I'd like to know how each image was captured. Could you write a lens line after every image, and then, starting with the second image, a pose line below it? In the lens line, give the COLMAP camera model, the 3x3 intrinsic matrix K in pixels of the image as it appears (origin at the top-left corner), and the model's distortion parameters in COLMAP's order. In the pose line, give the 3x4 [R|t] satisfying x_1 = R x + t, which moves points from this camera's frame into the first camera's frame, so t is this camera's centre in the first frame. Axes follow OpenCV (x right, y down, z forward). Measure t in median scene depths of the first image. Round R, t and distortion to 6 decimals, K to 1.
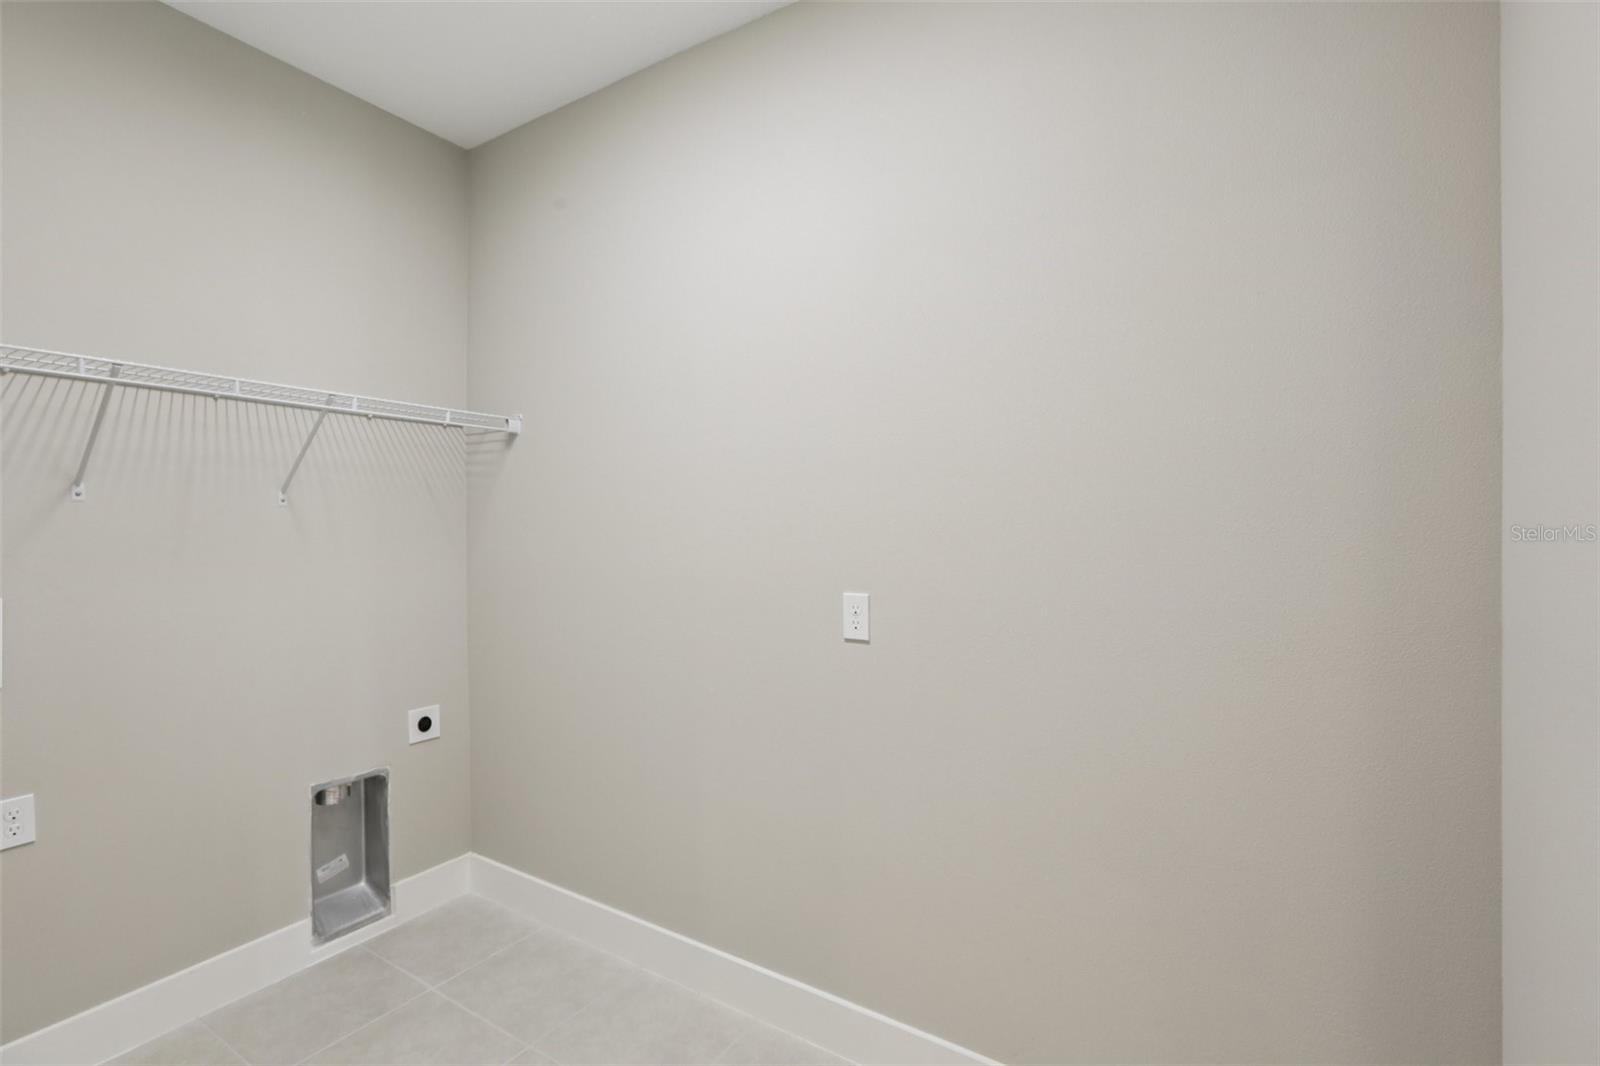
lens RADIAL K [[733.7, 0, 784.8], [0, 733.7, 521.7], [0, 0, 1]] dist [-0.055379, 0.021044]
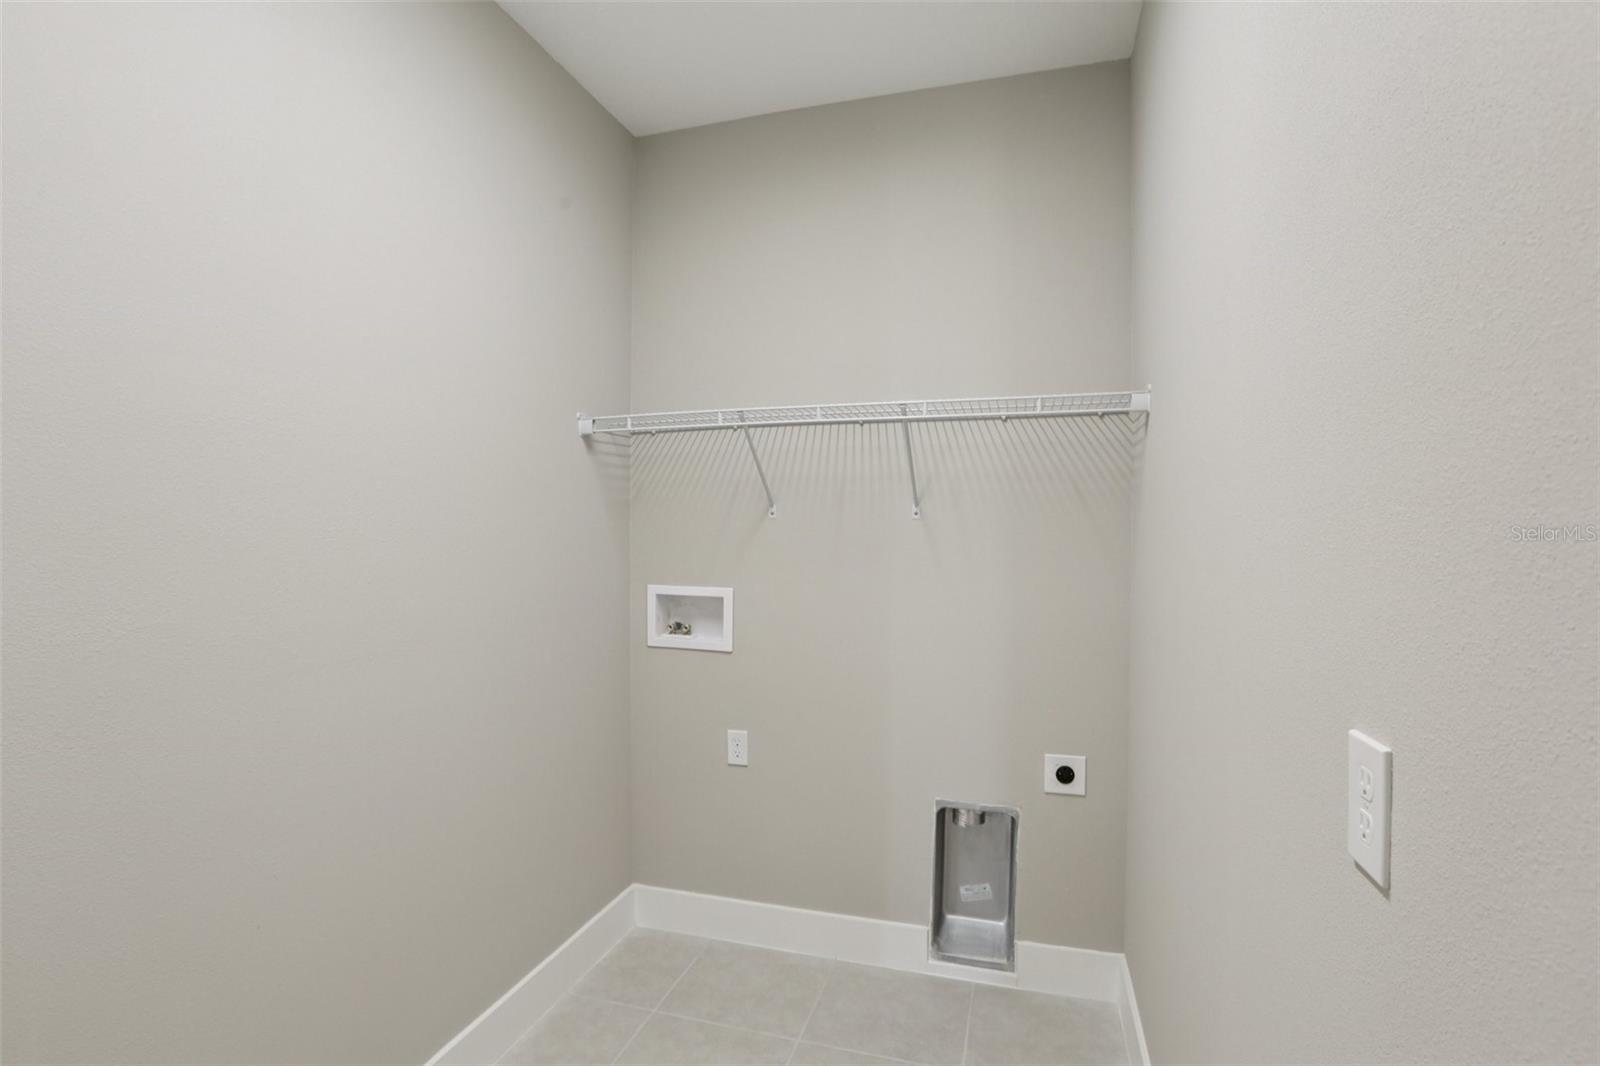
lens RADIAL K [[764.7, 0, 800.0], [0, 764.7, 533.0], [0, 0, 1]] dist [-0.069248, 0.024964]
pose [[0.263774, -0.000634, -0.964584, 0.290963], [0.001702, 0.999999, -0.000191, -0.001460], [0.964583, -0.001591, 0.263775, 0.514626]]
